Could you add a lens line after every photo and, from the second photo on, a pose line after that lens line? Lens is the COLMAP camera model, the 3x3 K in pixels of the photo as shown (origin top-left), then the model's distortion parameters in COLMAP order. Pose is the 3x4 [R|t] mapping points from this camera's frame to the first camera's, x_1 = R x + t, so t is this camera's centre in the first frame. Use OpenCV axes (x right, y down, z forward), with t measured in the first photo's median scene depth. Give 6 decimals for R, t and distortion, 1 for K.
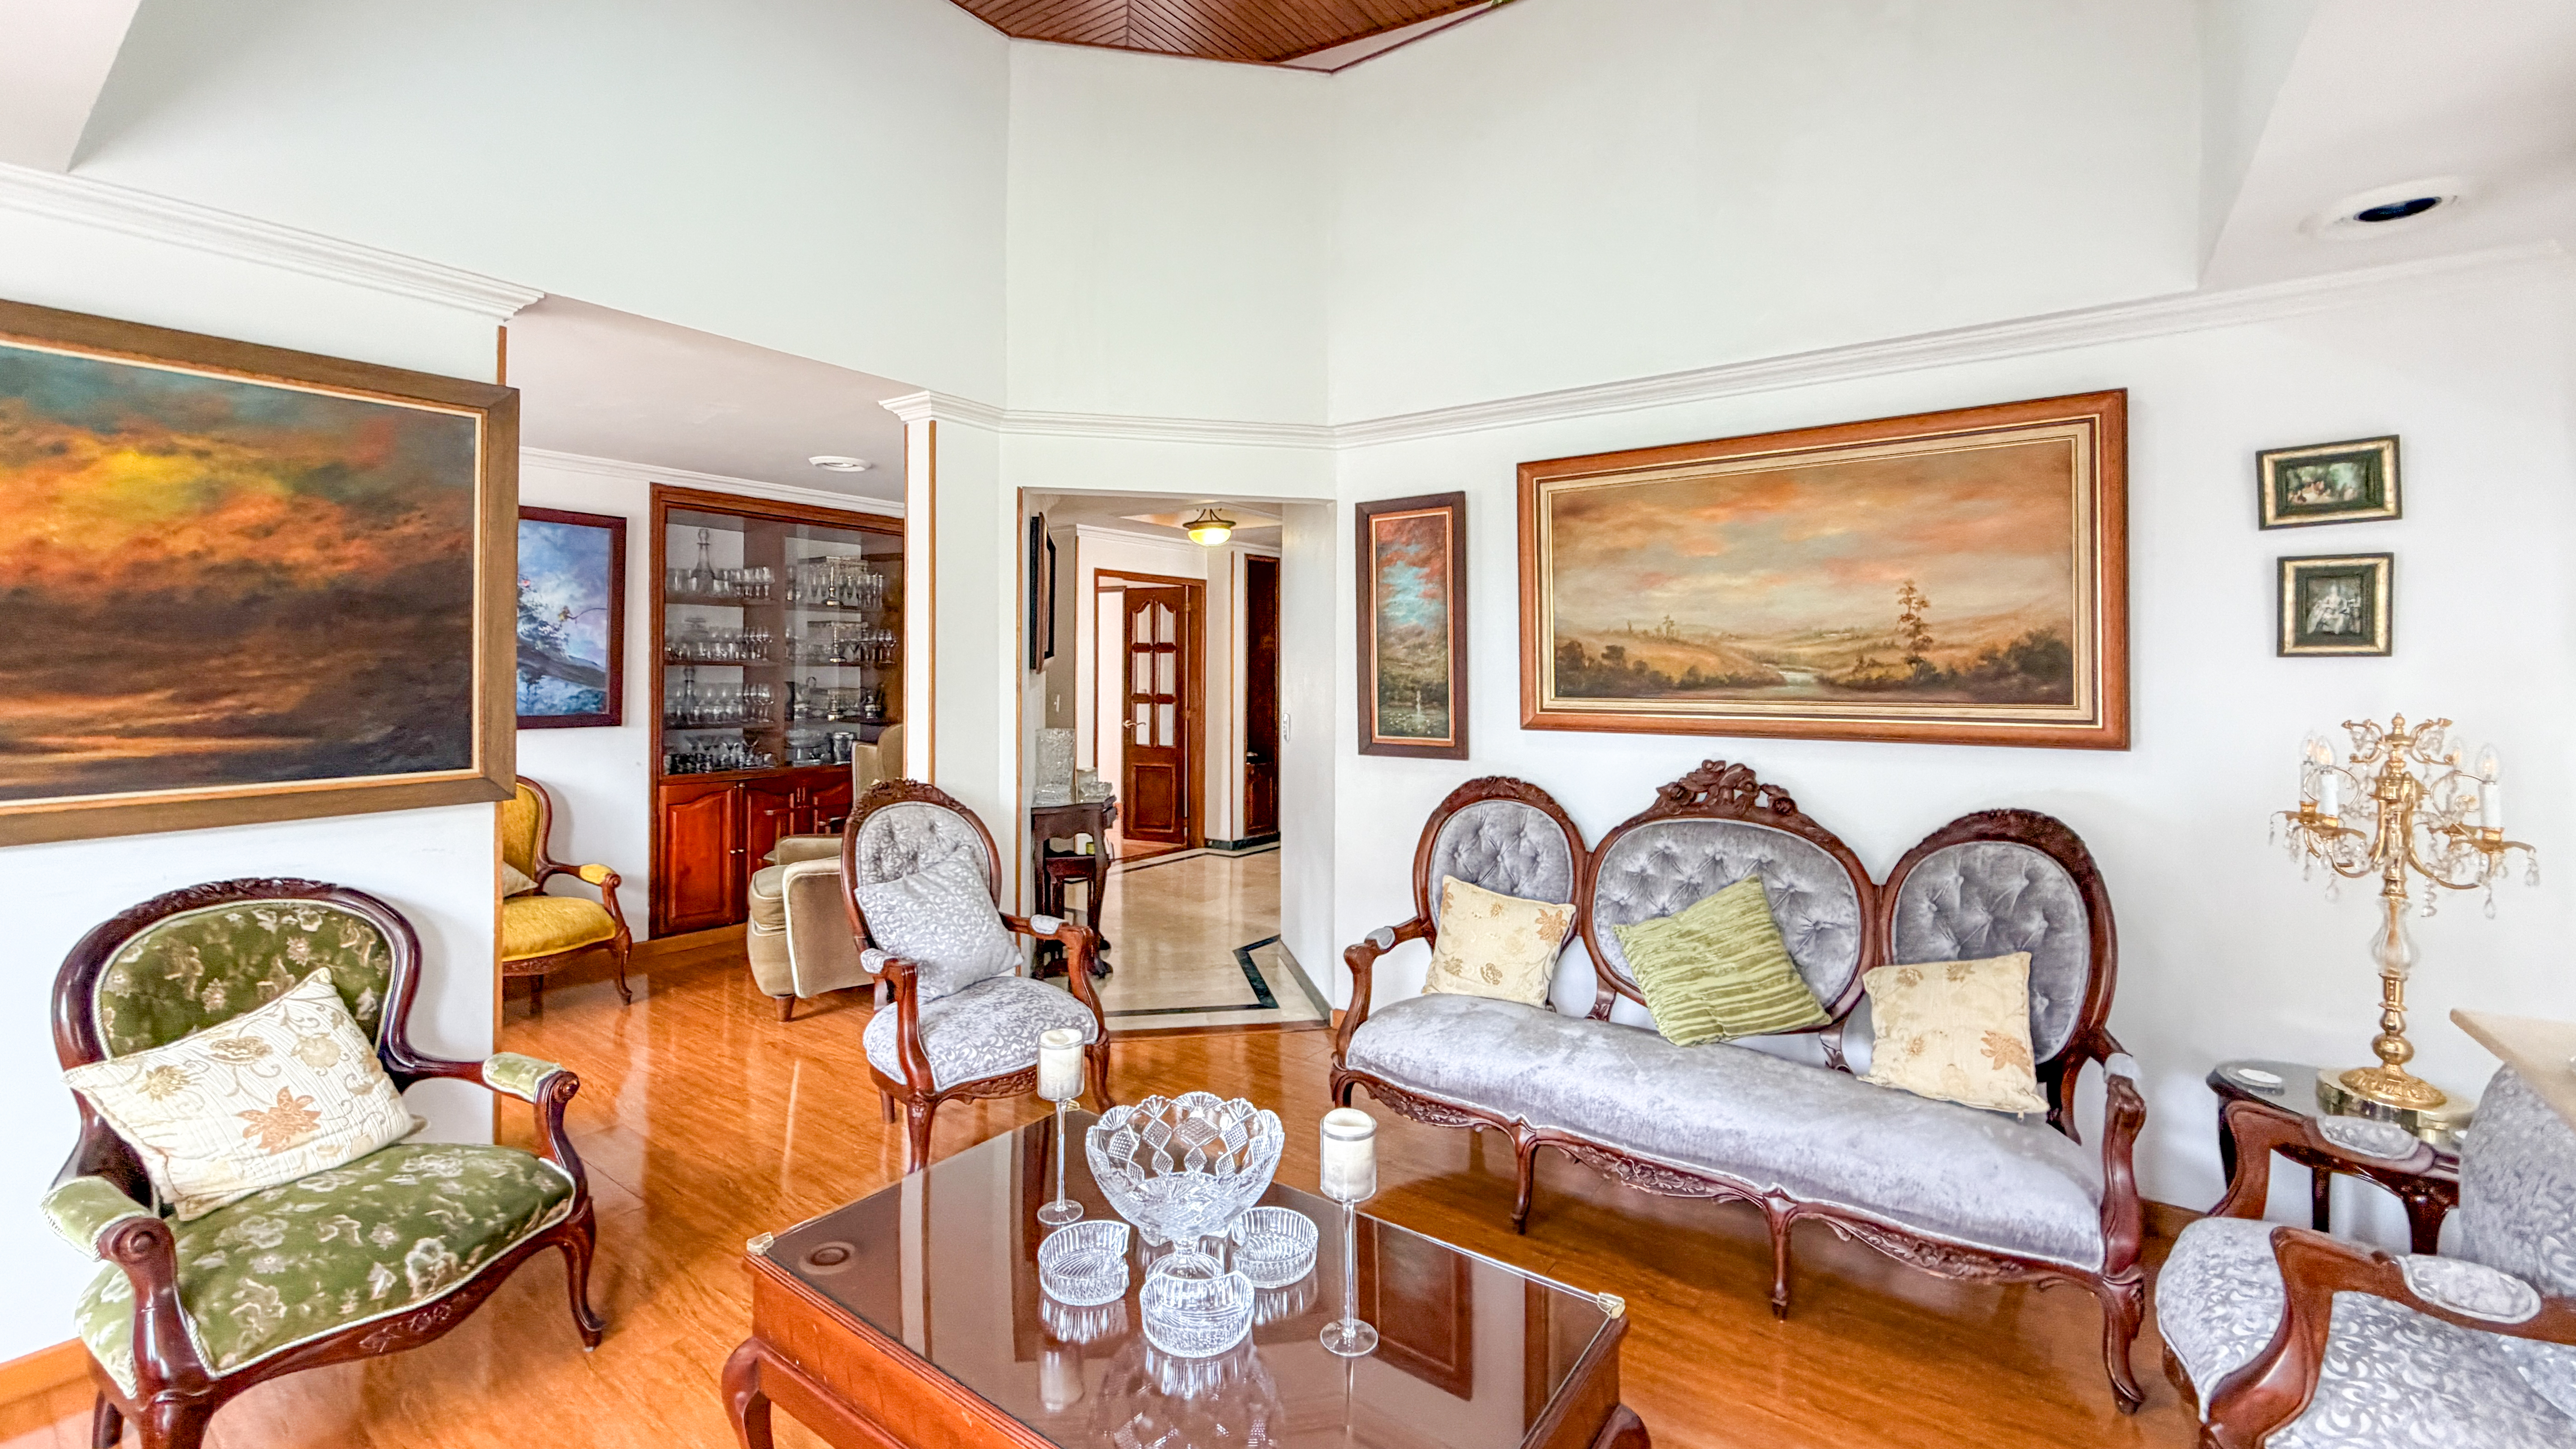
lens RADIAL K [[1061.6, 0, 1270.2], [0, 1061.6, 666.5], [0, 0, 1]] dist [-0.002524, 0.000149]
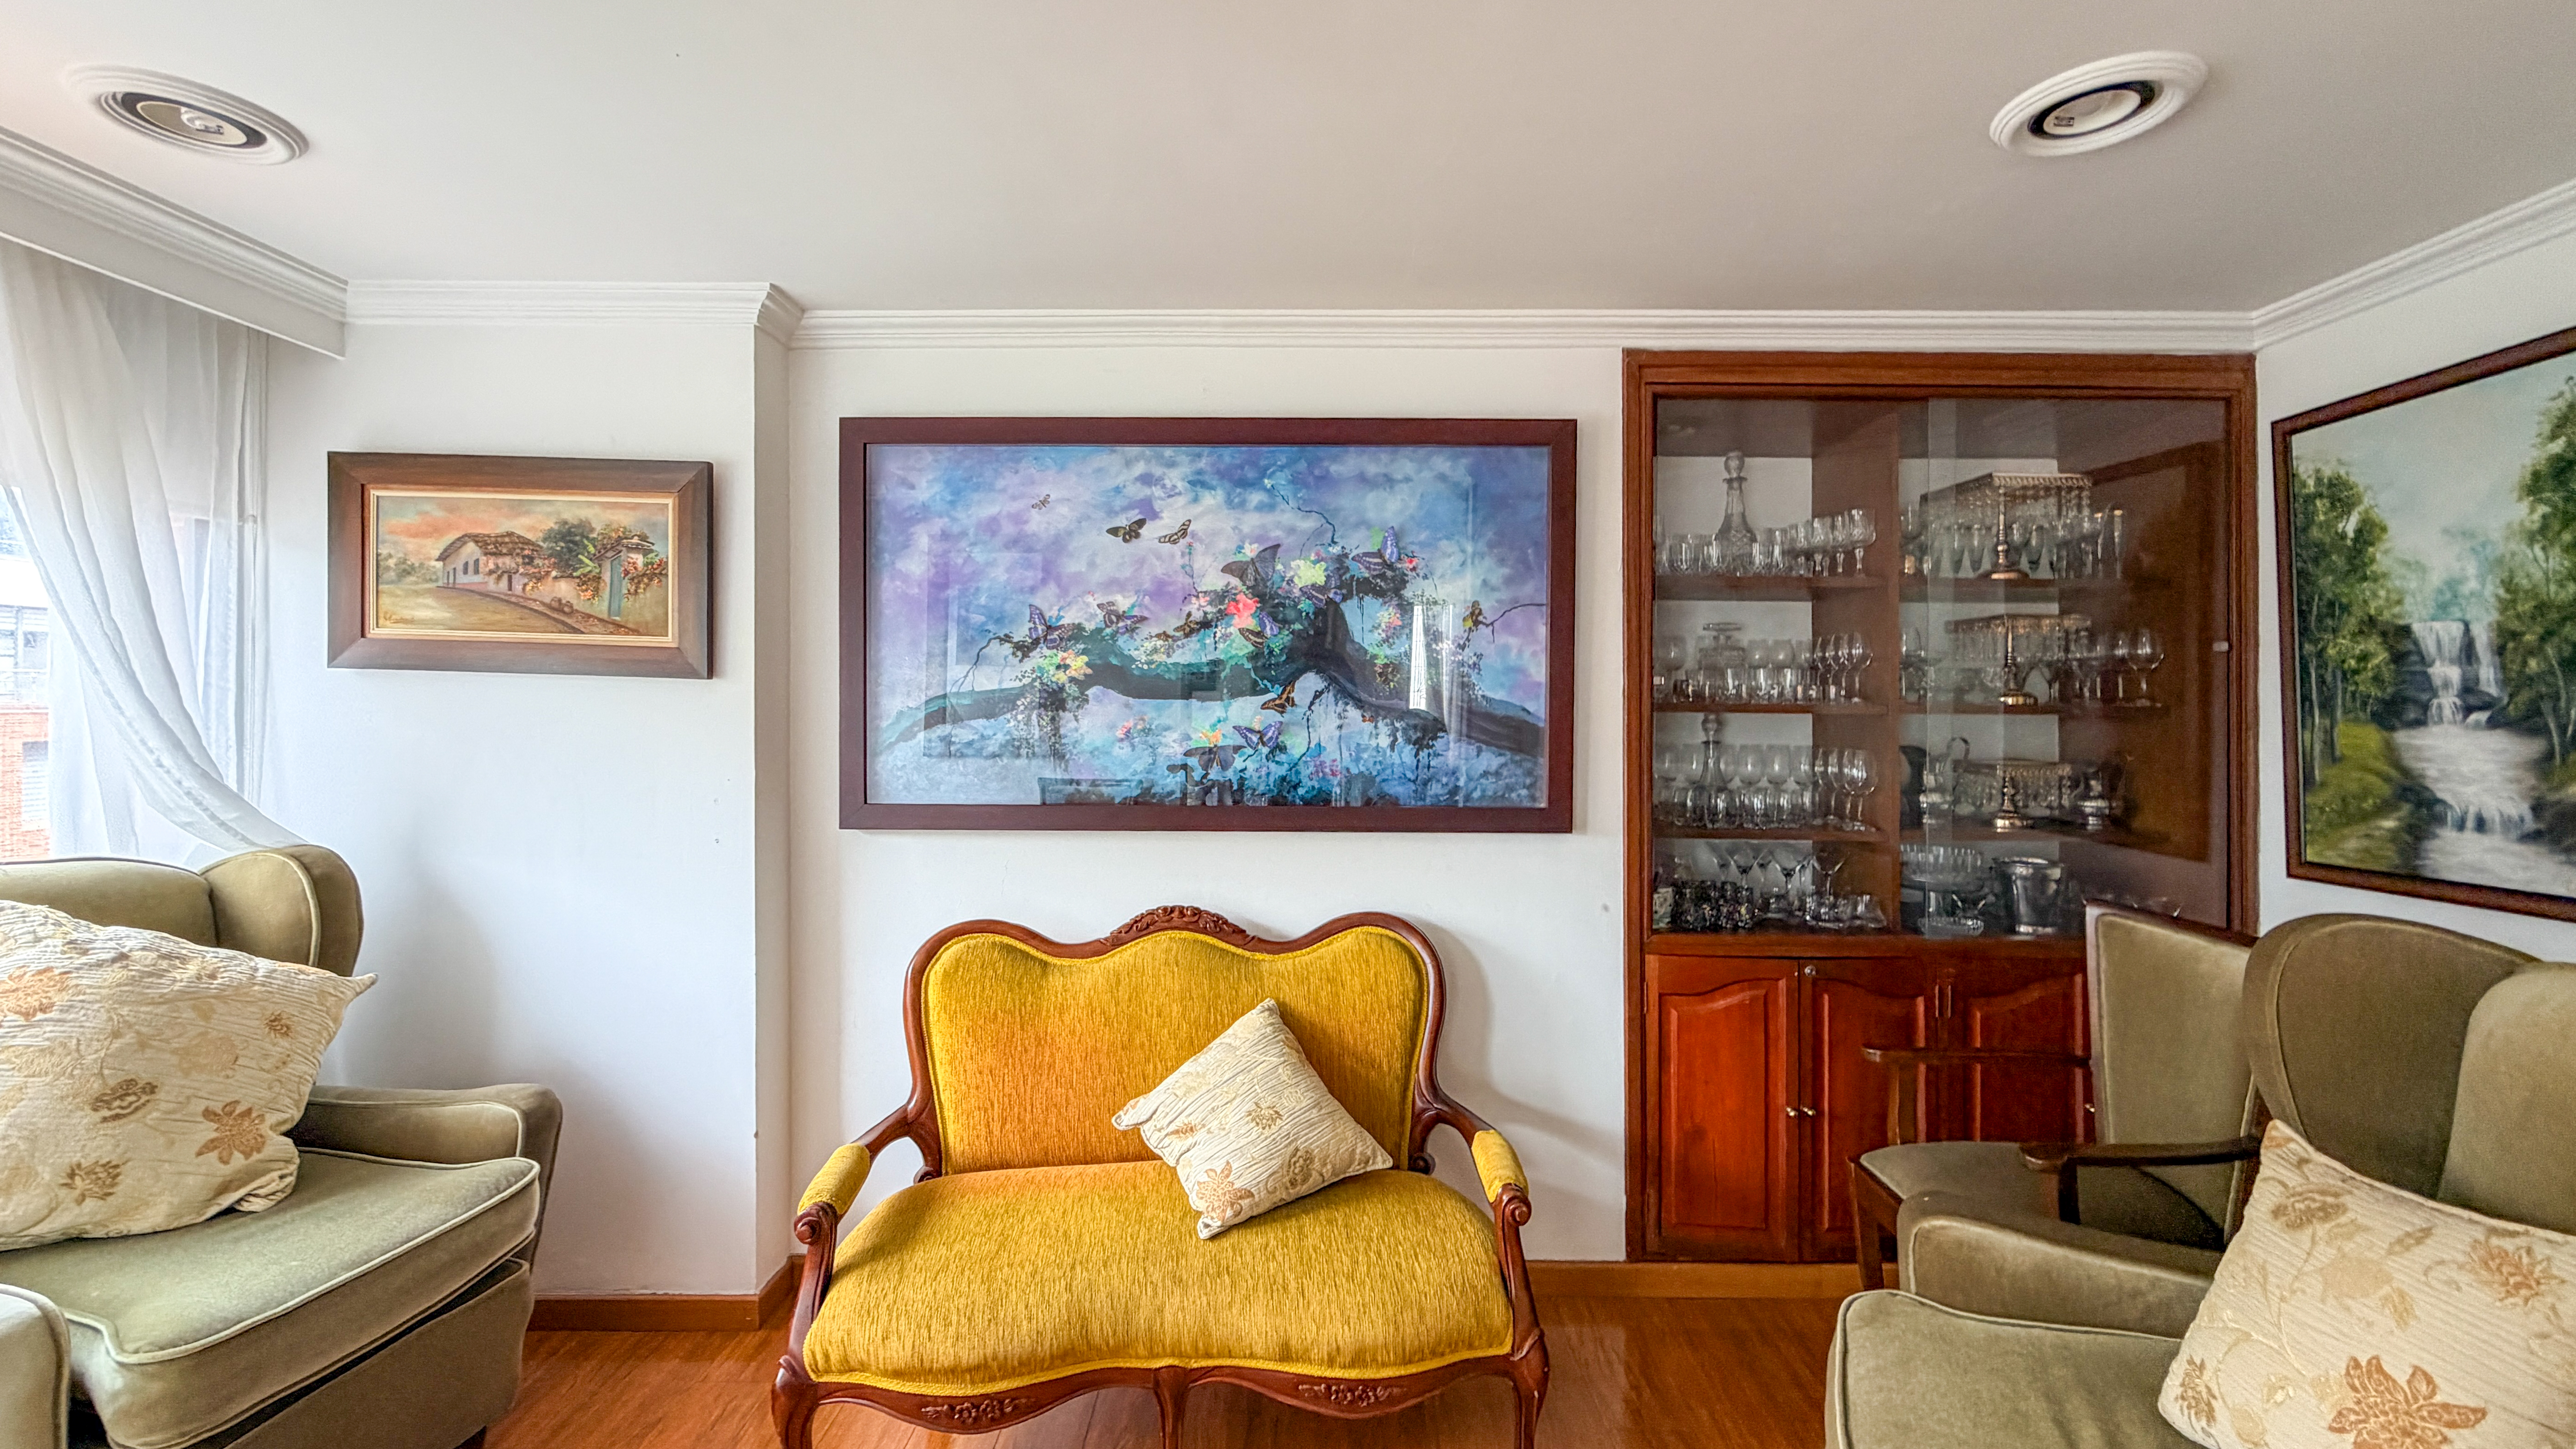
lens RADIAL K [[1061.6, 0, 1285.7], [0, 1061.6, 713.1], [0, 0, 1]] dist [-0.002524, 0.000149]
pose [[0.601079, -0.006571, -0.799162, -0.252314], [0.004023, 0.999978, -0.005196, 0.000696], [0.799179, -0.000091, 0.601093, 0.513298]]
